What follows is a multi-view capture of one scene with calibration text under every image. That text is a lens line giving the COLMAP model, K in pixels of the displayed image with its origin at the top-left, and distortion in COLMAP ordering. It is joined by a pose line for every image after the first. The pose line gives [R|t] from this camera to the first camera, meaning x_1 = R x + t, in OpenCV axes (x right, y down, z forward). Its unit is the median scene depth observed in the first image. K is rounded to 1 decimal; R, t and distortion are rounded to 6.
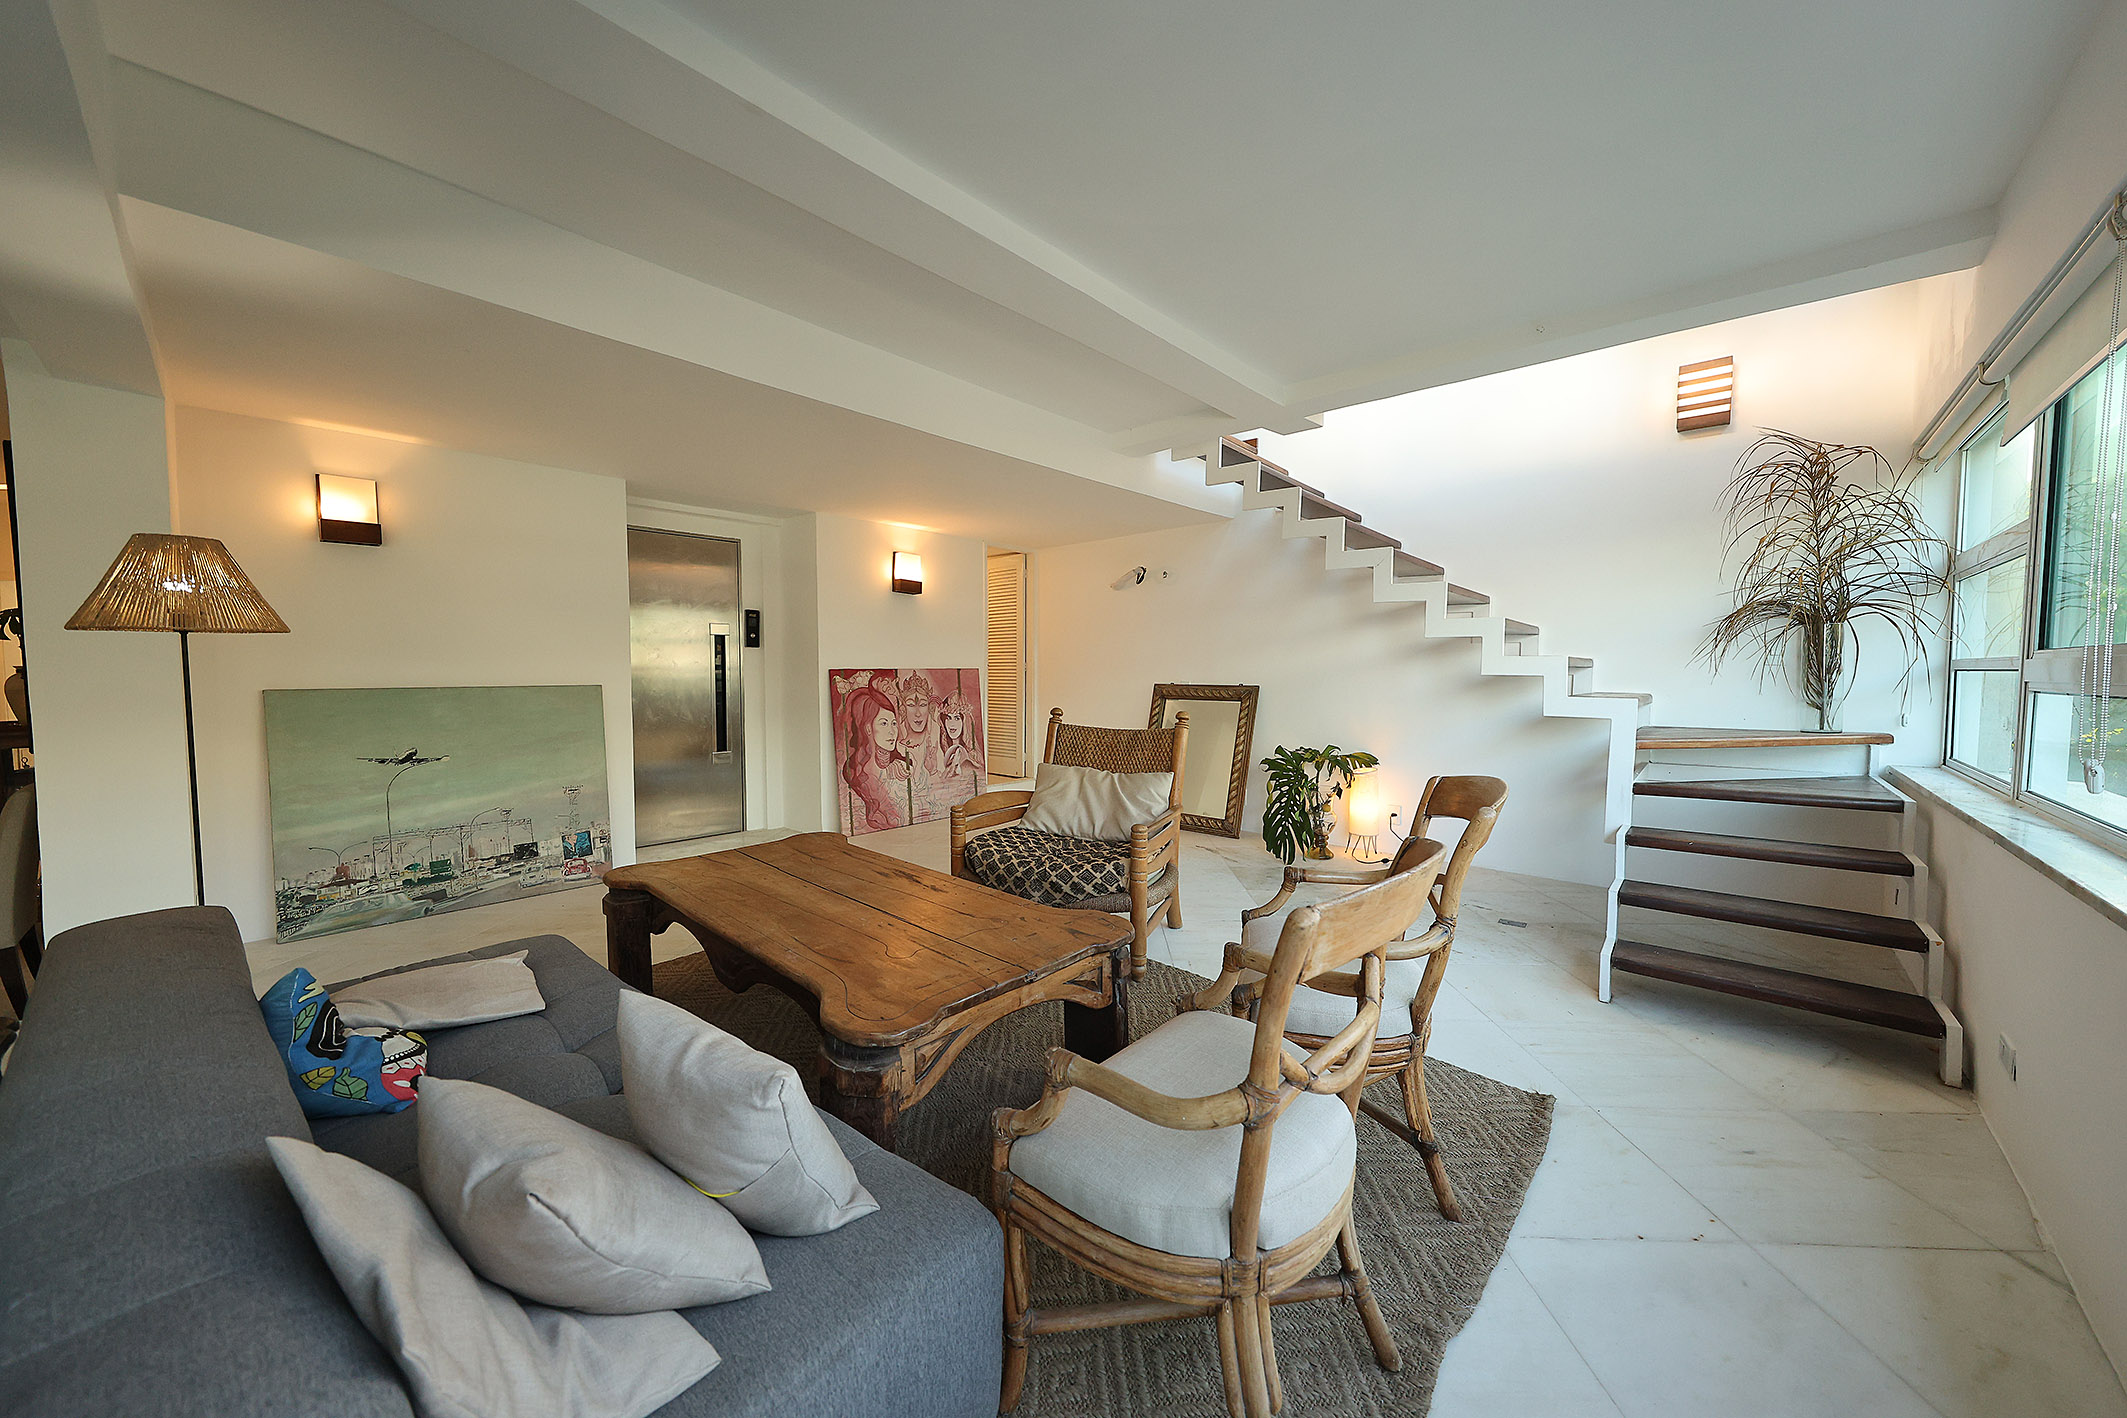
lens RADIAL K [[750.1, 0, 1065.5], [0, 750.1, 709.0], [0, 0, 1]] dist [0.006011, 0.000102]
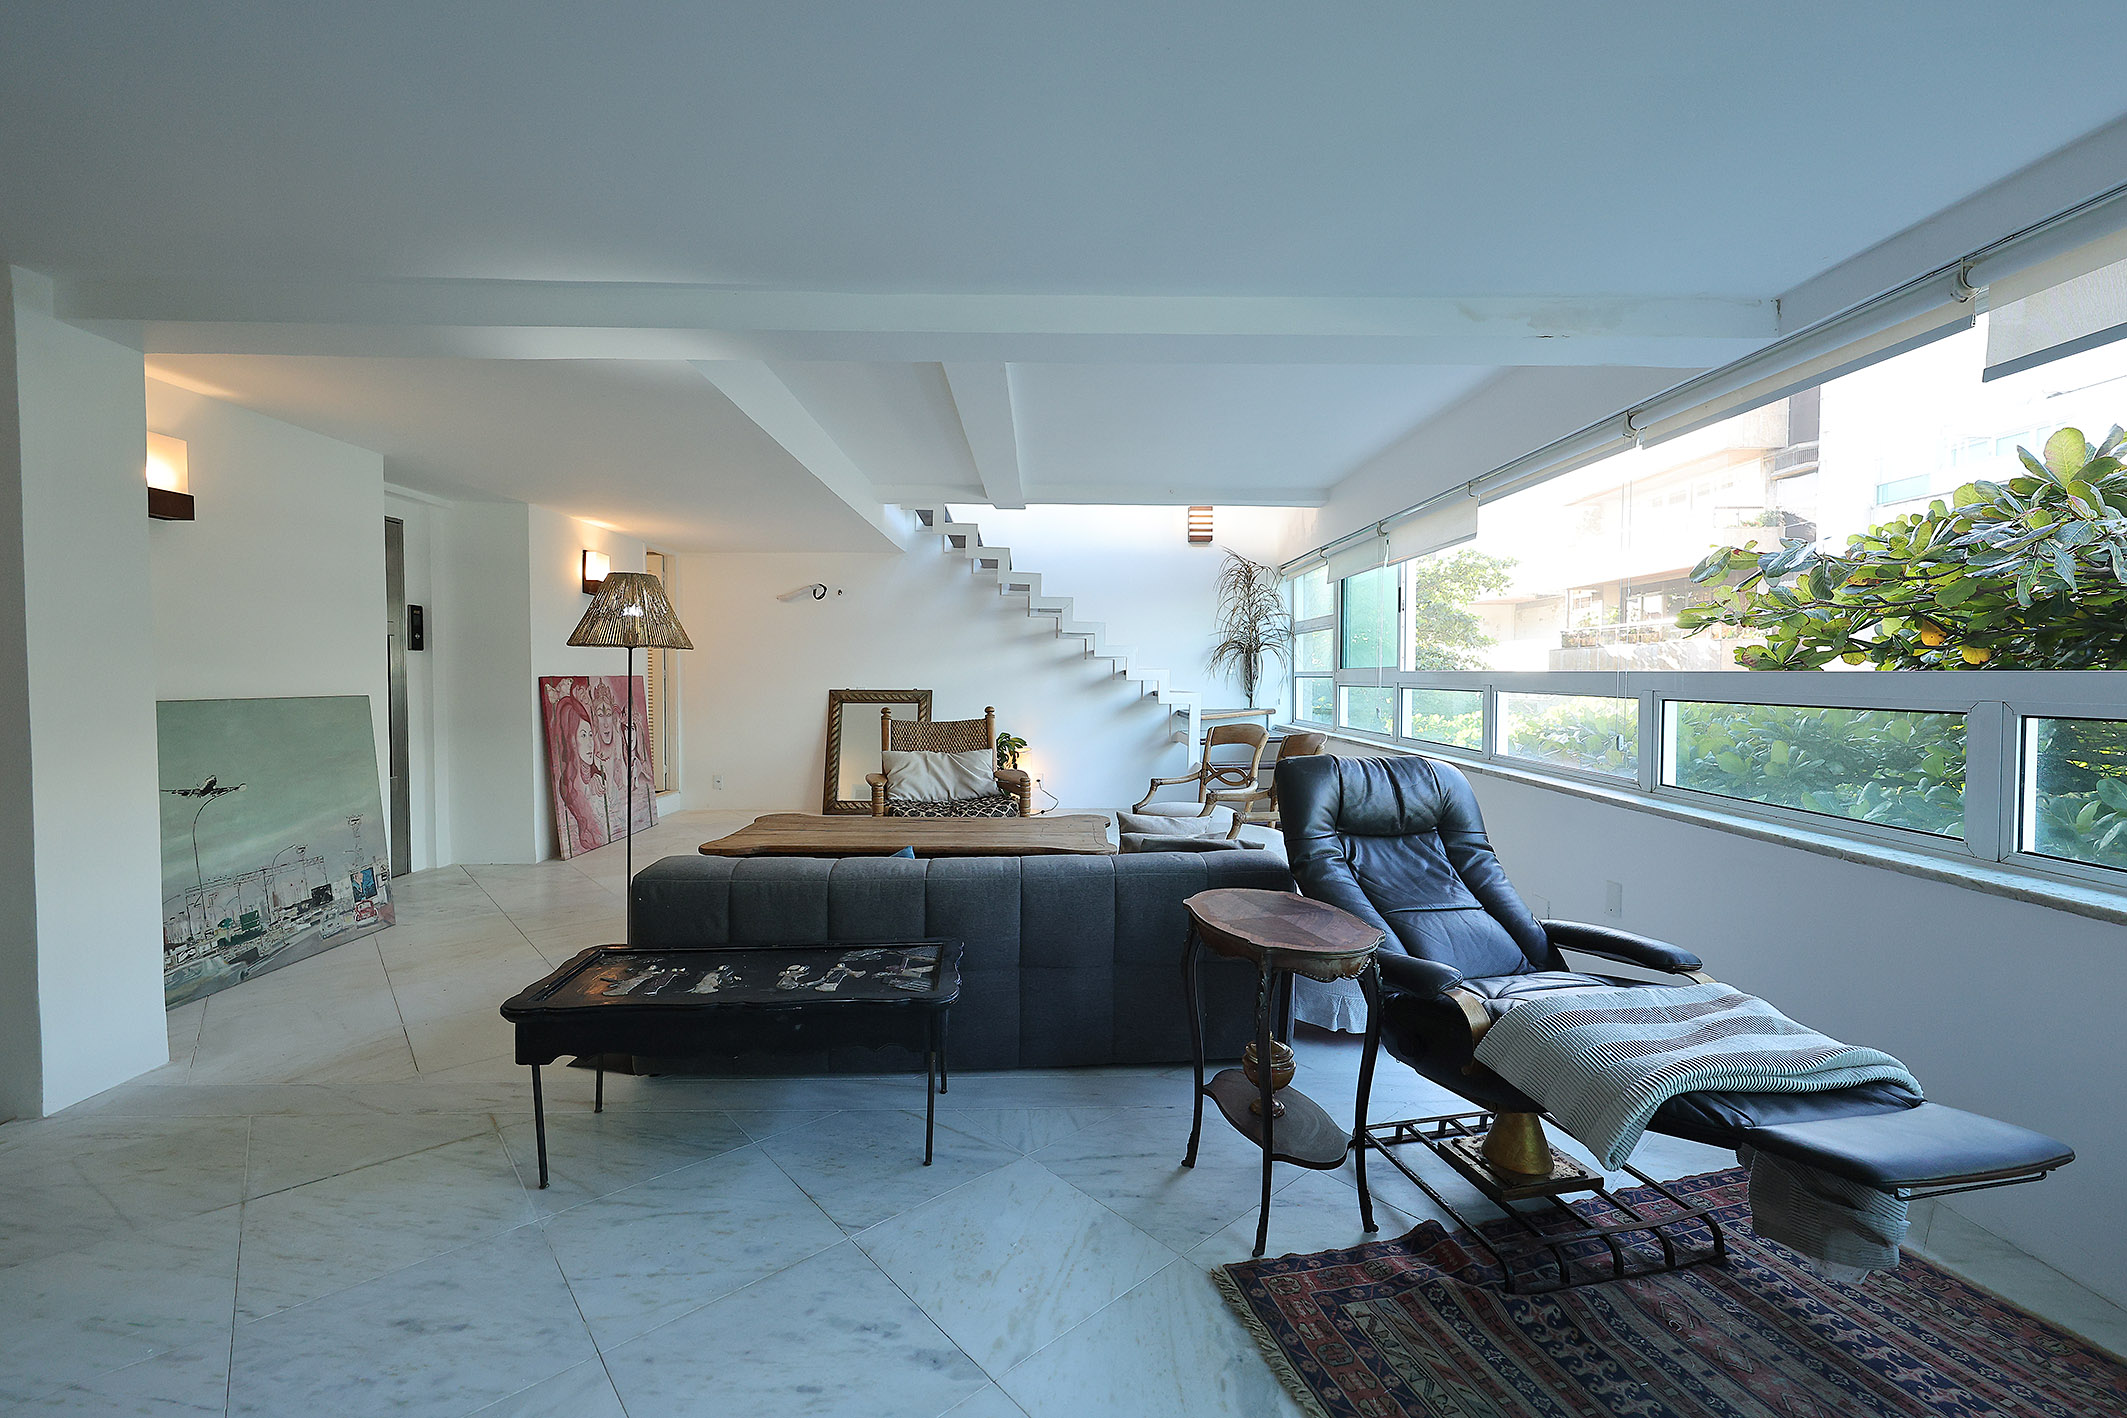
lens RADIAL K [[879.6, 0, 1065.2], [0, 879.6, 702.9], [0, 0, 1]] dist [0.005831, -0.000592]
pose [[0.730063, -0.020545, 0.683071, -0.793816], [0.036465, 0.999295, -0.008918, 0.015424], [-0.682407, 0.031419, 0.730297, -0.283732]]
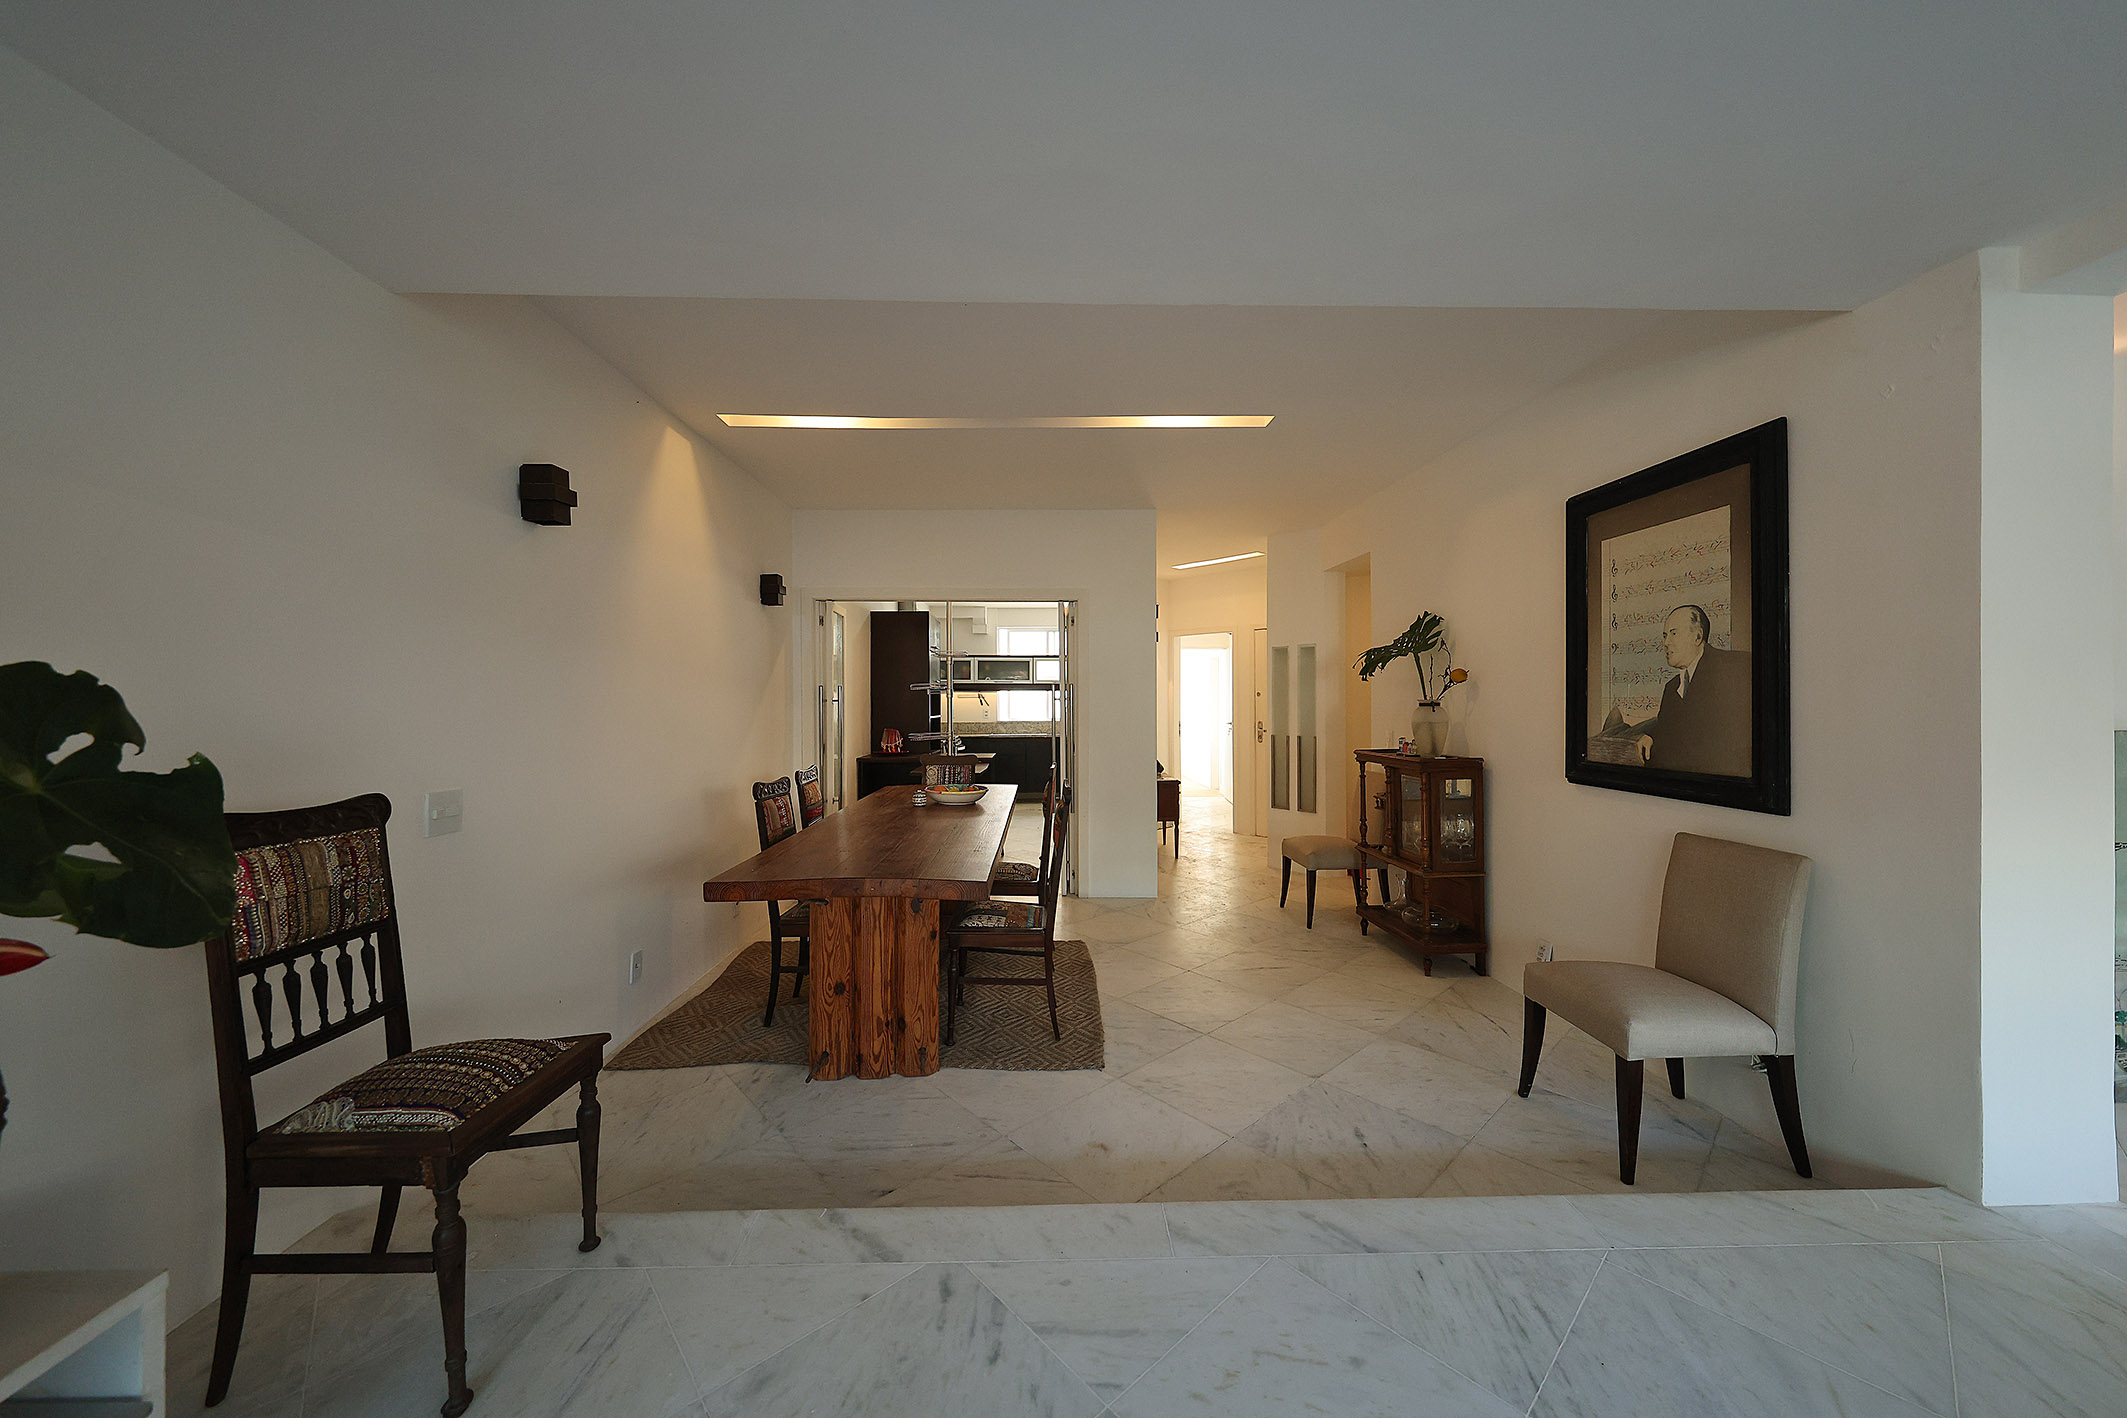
lens RADIAL K [[750.1, 0, 1070.4], [0, 750.1, 700.6], [0, 0, 1]] dist [0.000612, -0.000243]
pose [[0.698482, -0.003906, -0.715617, -0.960276], [-0.035459, 0.998568, -0.040060, 0.001378], [0.714749, 0.053357, 0.697343, -0.070662]]
